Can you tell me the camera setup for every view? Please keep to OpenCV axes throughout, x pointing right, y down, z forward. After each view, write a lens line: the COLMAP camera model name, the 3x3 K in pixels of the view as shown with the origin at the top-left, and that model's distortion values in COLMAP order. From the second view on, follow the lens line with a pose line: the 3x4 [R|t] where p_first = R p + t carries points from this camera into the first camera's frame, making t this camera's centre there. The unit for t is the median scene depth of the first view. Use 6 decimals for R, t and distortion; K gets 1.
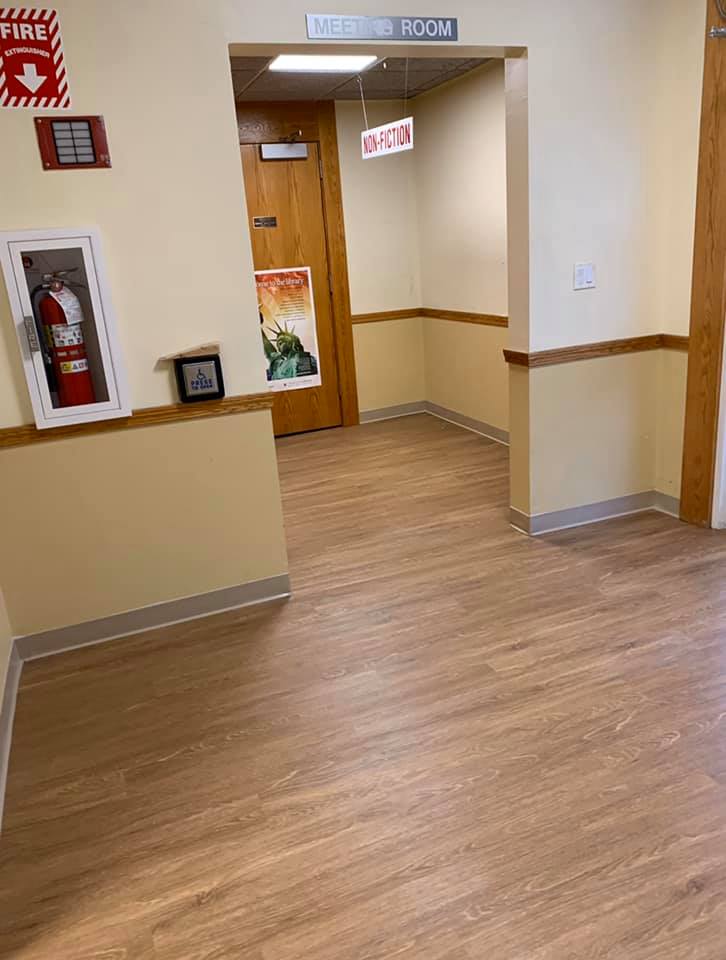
lens RADIAL K [[726.6, 0, 363.2], [0, 726.6, 481.6], [0, 0, 1]] dist [0.005617, 0.001006]
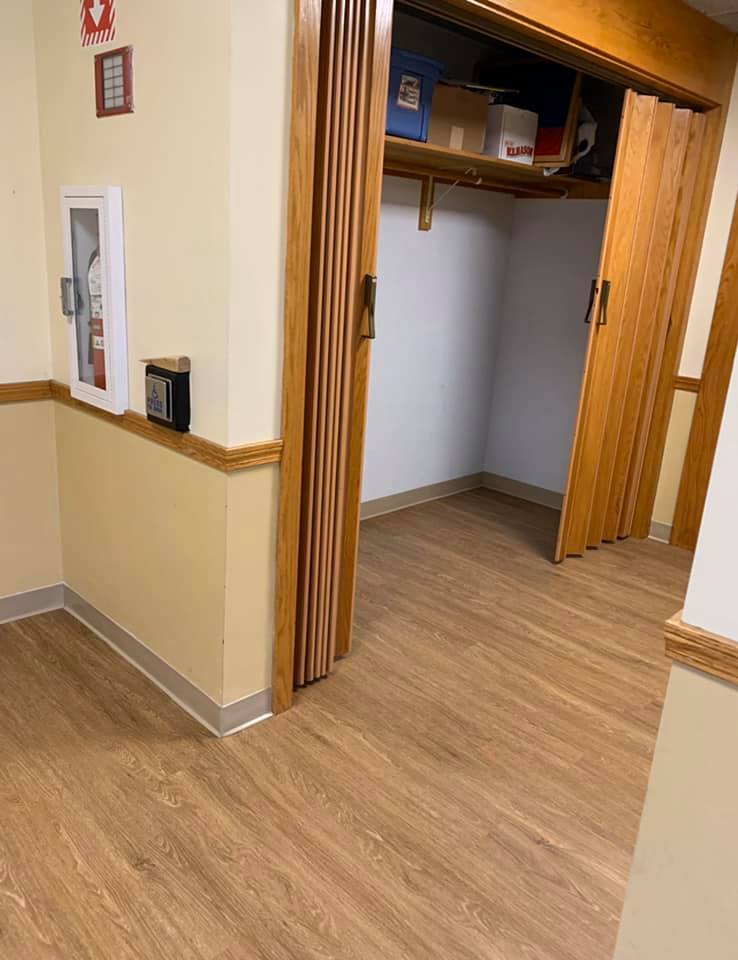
lens RADIAL K [[746.0, 0, 367.8], [0, 746.0, 476.1], [0, 0, 1]] dist [0.033633, 0.000625]
pose [[0.379165, 0.359372, -0.852693, 0.517919], [-0.363928, 0.905156, 0.219656, -0.301294], [0.850759, 0.227033, 0.473989, 0.799202]]
